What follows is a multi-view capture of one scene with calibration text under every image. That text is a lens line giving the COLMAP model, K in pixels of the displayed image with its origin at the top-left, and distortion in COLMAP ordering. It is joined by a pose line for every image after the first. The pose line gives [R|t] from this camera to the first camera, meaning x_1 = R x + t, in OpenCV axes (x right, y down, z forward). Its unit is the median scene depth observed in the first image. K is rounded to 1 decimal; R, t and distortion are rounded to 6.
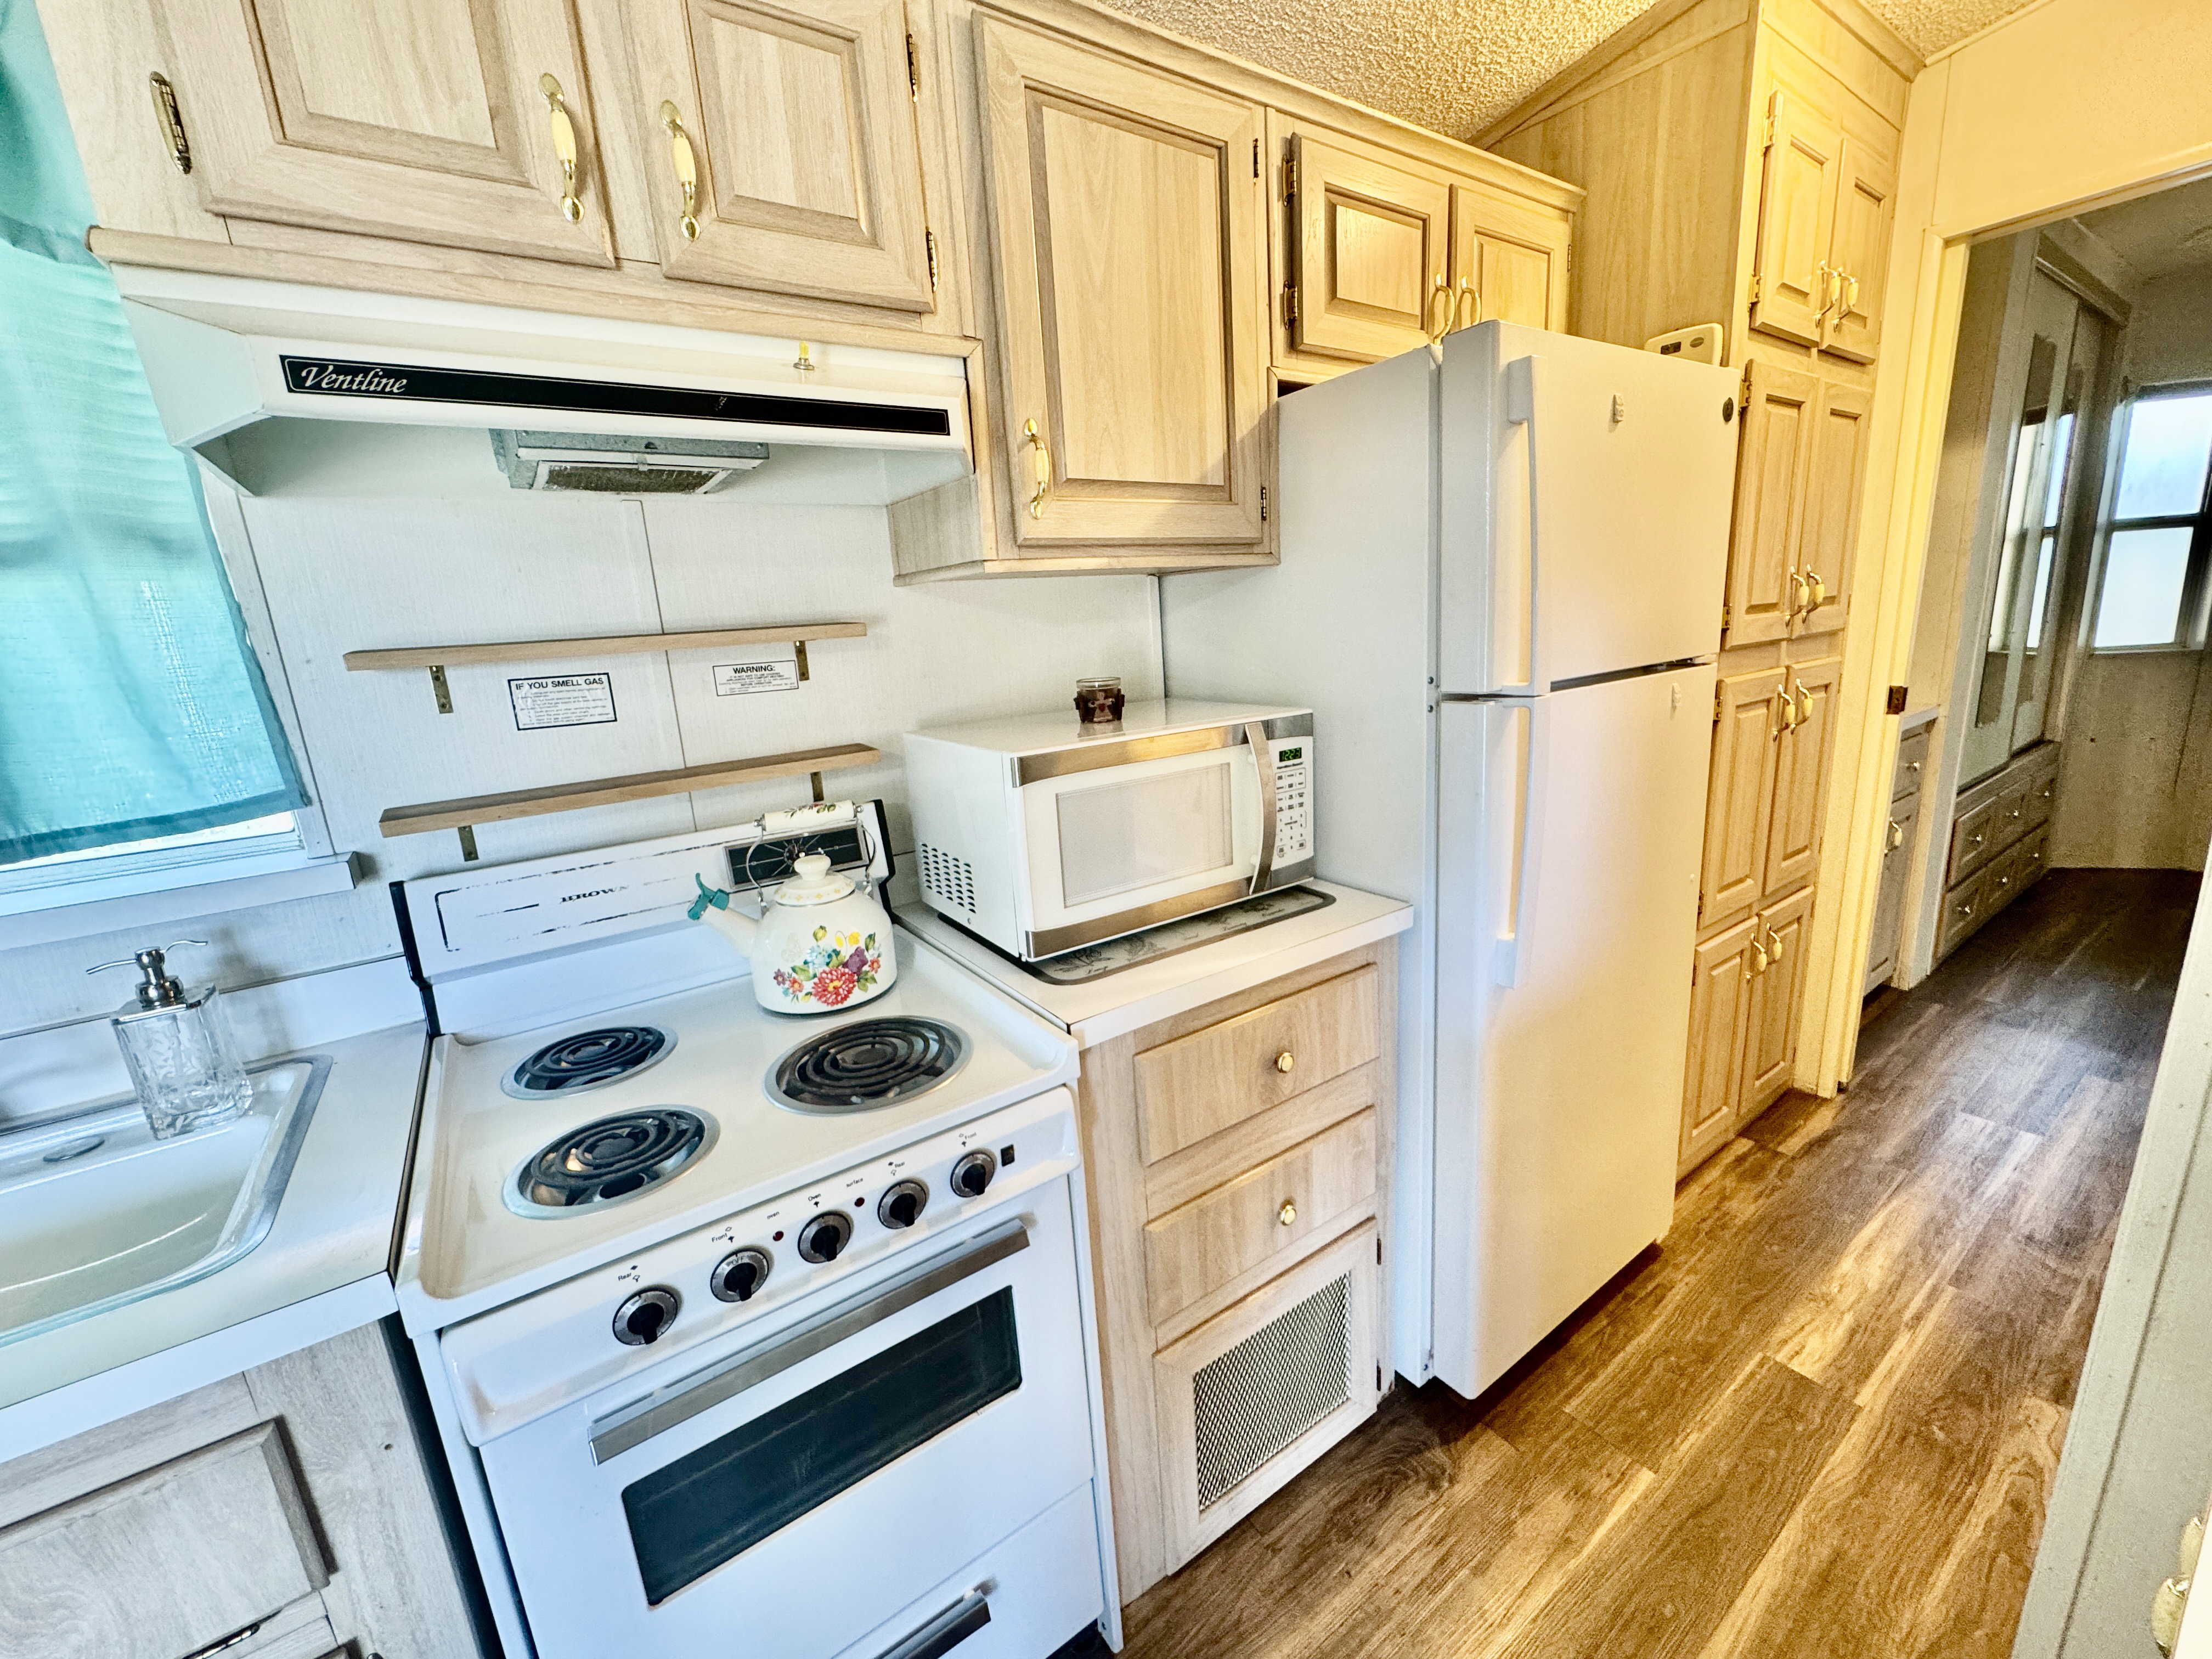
lens RADIAL K [[886.1, 0, 1113.4], [0, 886.1, 832.4], [0, 0, 1]] dist [-0.003281, 0.000302]
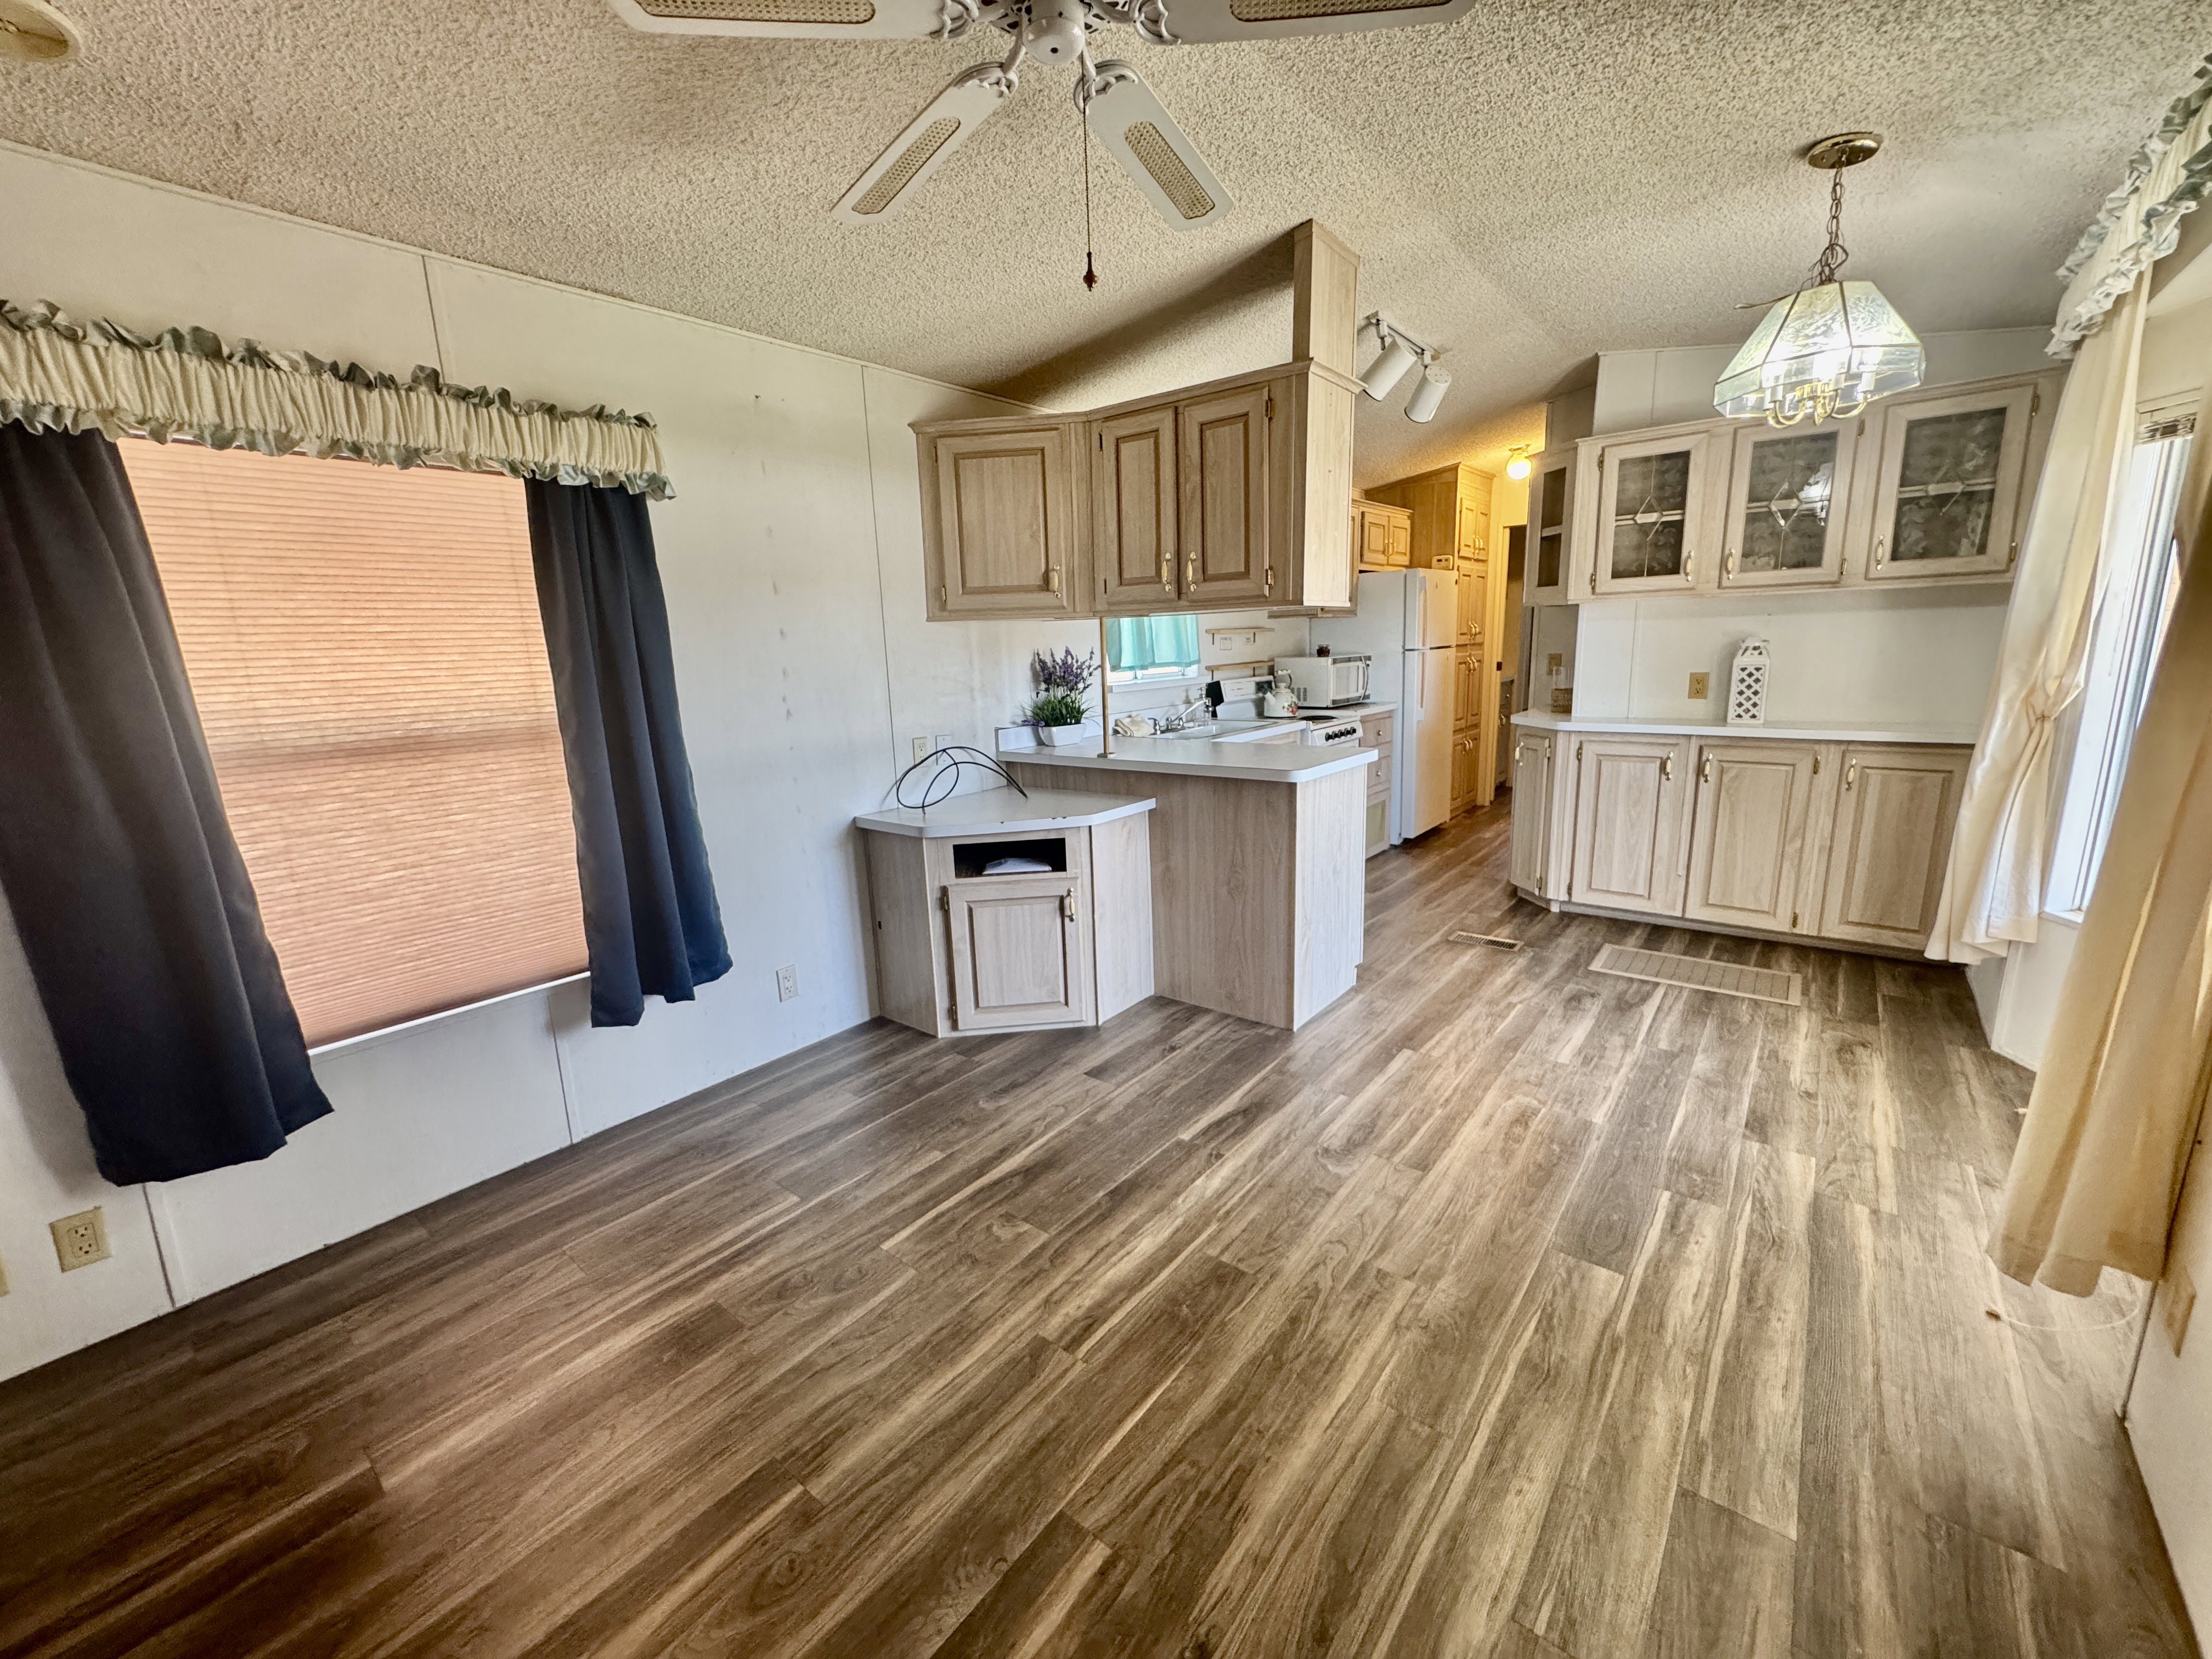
lens RADIAL K [[886.1, 0, 1103.8], [0, 886.1, 829.1], [0, 0, 1]] dist [-0.003281, 0.000302]
pose [[0.958734, -0.026382, 0.283078, -2.761195], [0.037791, 0.998675, -0.034916, 0.977883], [-0.281782, 0.044173, 0.958461, -3.220960]]
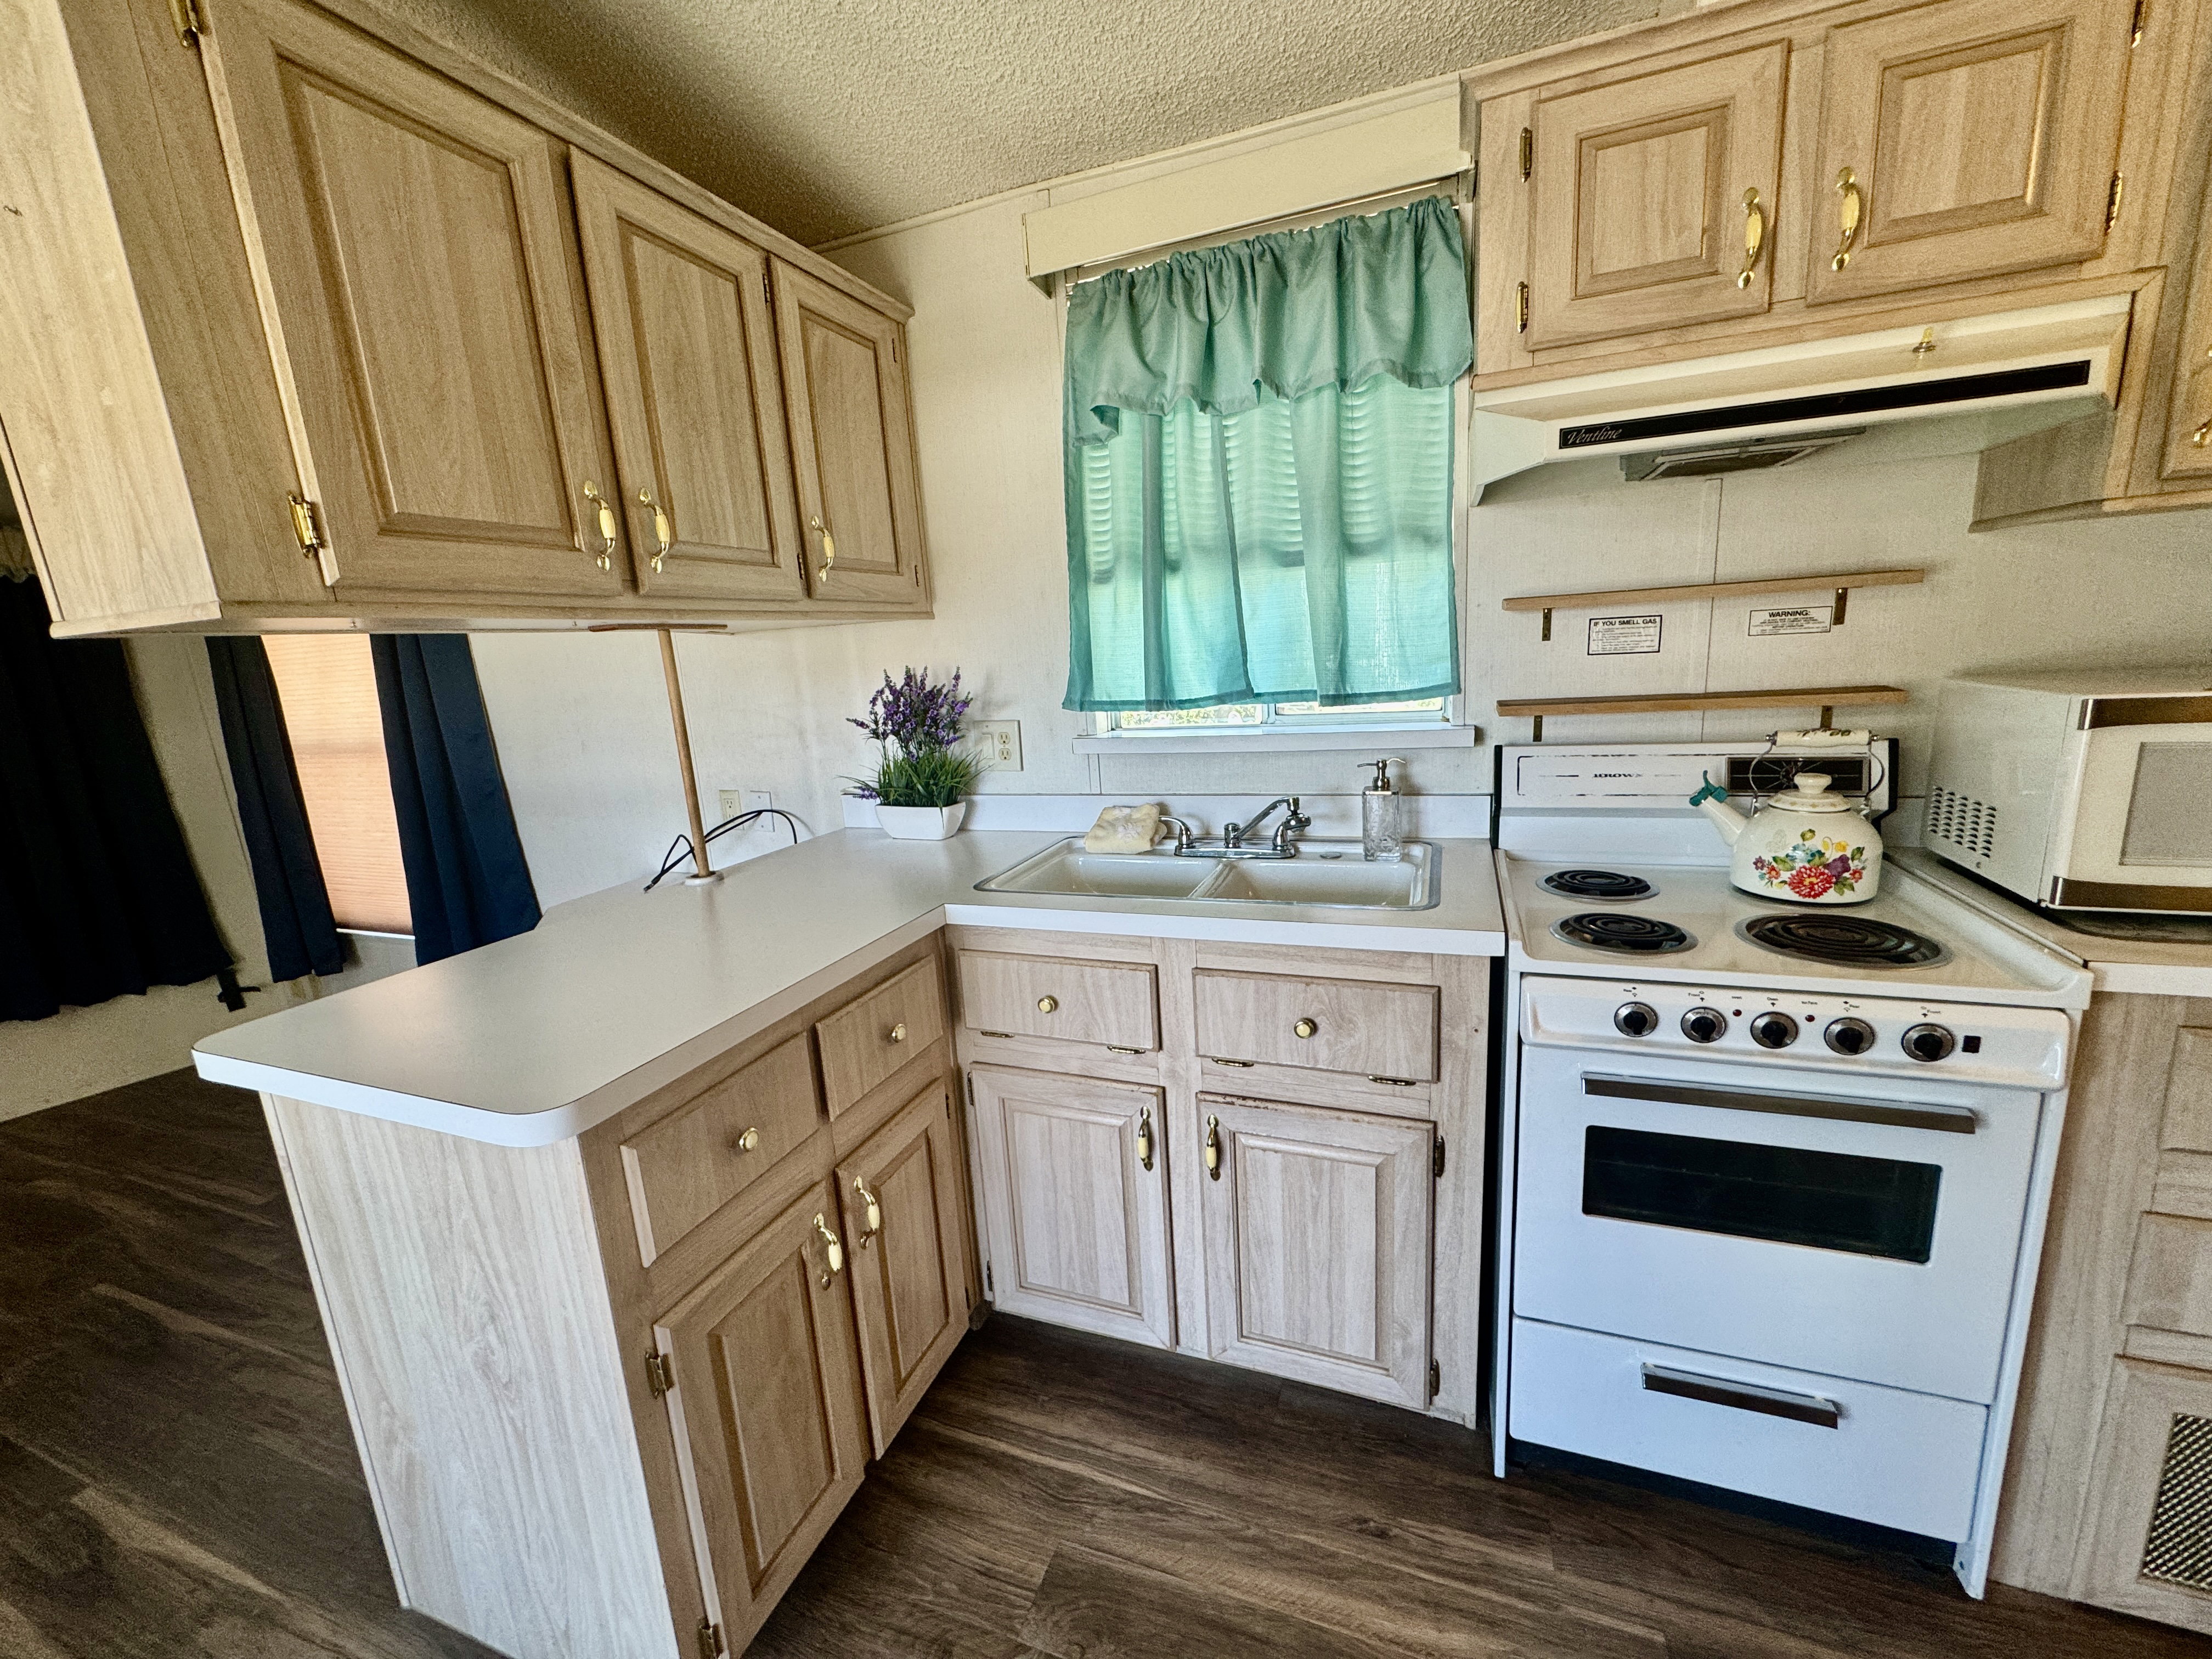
lens RADIAL K [[886.1, 0, 1107.0], [0, 886.1, 823.5], [0, 0, 1]] dist [-0.003281, 0.000302]
pose [[0.563880, 0.191157, -0.803429, 0.096247], [-0.167137, 0.979127, 0.115656, 0.130136], [0.808767, 0.069067, 0.584059, -0.495301]]
